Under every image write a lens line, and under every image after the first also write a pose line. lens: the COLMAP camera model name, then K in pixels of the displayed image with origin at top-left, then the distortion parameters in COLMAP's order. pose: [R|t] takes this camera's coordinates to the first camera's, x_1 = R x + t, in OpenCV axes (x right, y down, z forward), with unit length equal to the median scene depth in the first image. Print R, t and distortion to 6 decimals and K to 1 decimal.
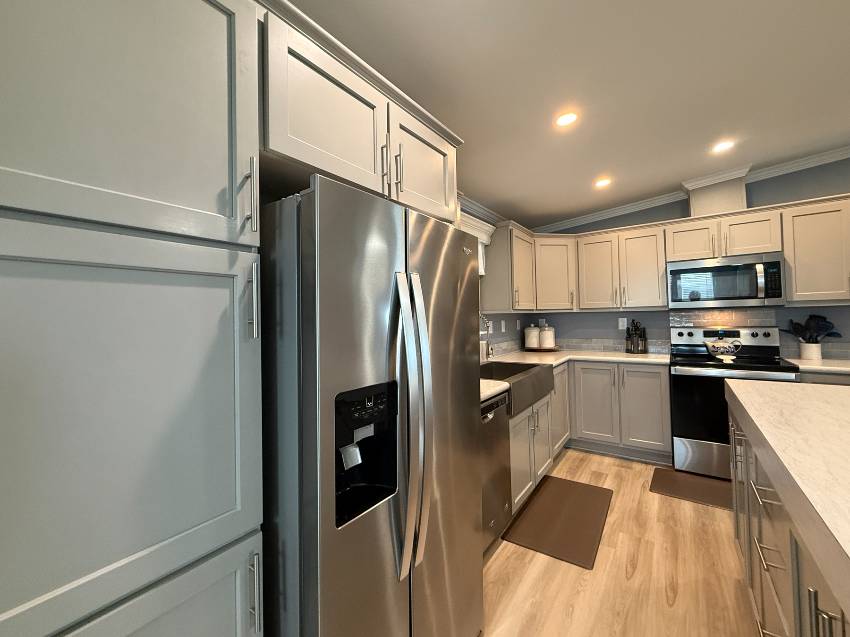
lens RADIAL K [[340.5, 0, 424.5], [0, 340.5, 311.1], [0, 0, 1]] dist [0.001968, 0.000613]
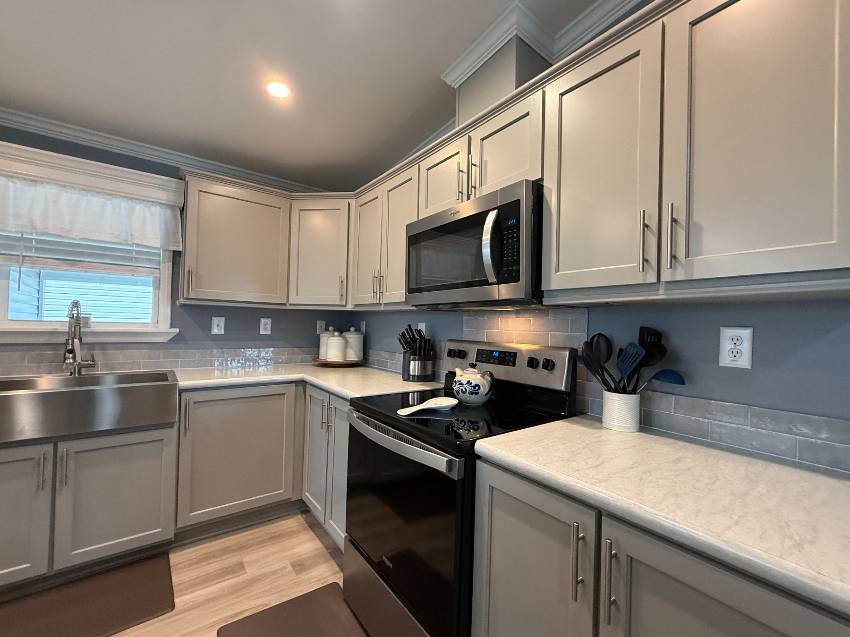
lens RADIAL K [[348.3, 0, 454.1], [0, 348.3, 324.1], [0, 0, 1]] dist [0.000687, 0.000158]
pose [[0.958326, 0.048481, -0.281535, 0.975038], [-0.045260, 0.998814, 0.017938, 0.009643], [0.282070, -0.004448, 0.959383, 0.480807]]
